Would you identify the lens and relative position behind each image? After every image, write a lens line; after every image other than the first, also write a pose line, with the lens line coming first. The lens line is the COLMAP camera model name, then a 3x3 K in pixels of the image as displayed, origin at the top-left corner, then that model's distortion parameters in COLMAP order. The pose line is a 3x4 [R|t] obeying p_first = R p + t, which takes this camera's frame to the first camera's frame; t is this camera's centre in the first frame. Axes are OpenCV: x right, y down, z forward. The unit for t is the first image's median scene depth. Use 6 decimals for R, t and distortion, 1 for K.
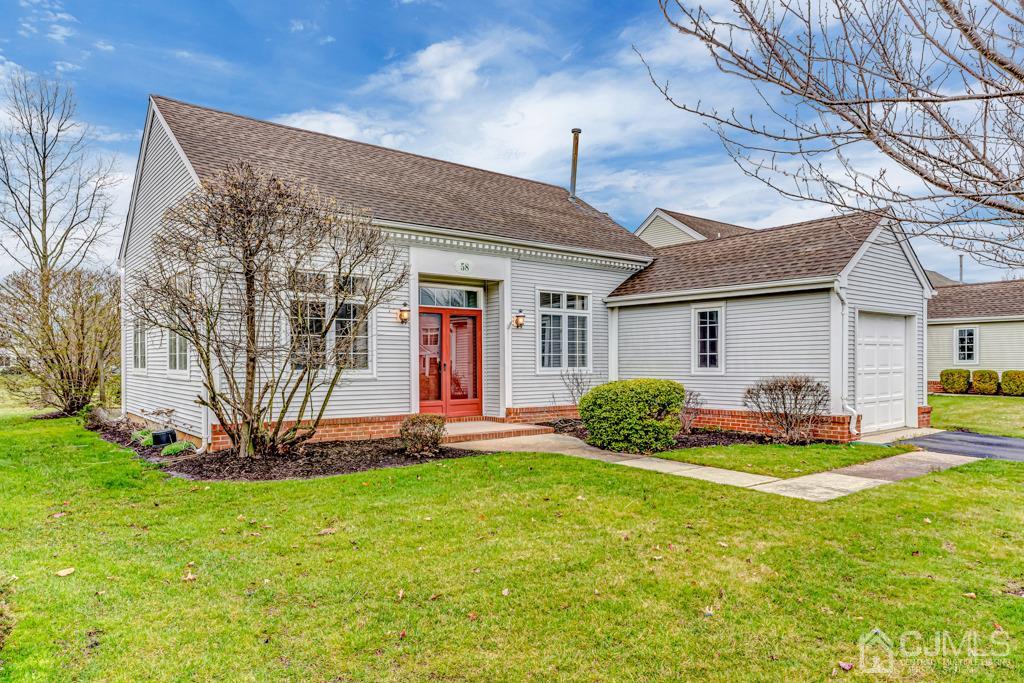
lens RADIAL K [[680.6, 0, 512.0], [0, 680.6, 341.5], [0, 0, 1]] dist [0.001342, -0.000361]
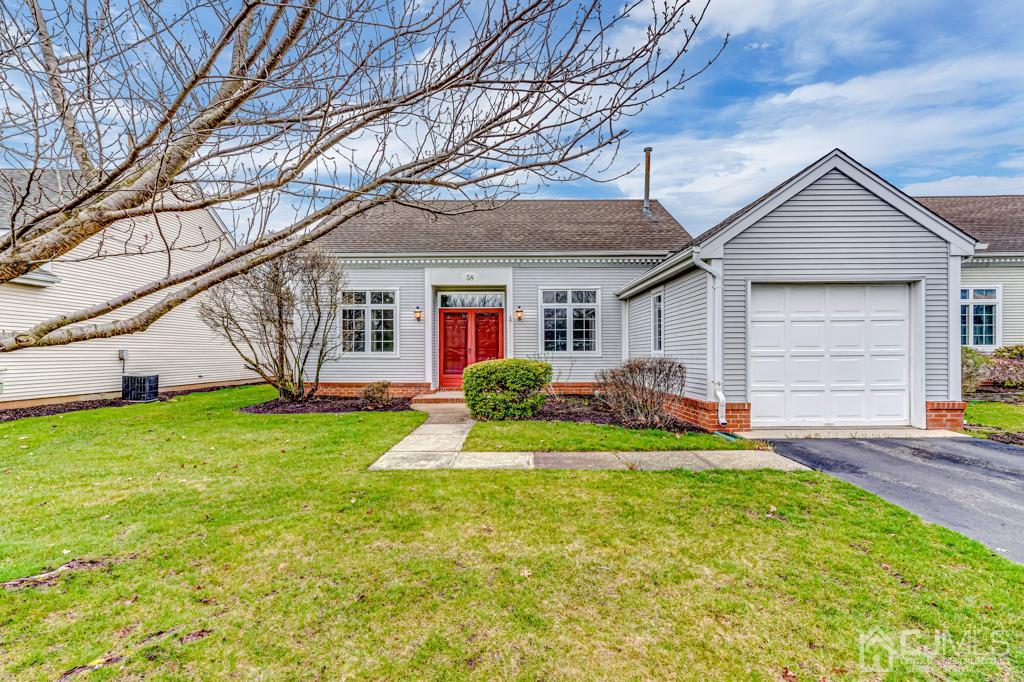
lens RADIAL K [[452.2, 0, 513.2], [0, 452.2, 346.1], [0, 0, 1]] dist [0.001138, 0.007383]
pose [[0.788354, -0.009843, -0.615143, 0.537570], [0.020217, 0.999746, 0.009913, 0.020398], [0.614889, -0.020252, 0.788353, 0.315991]]
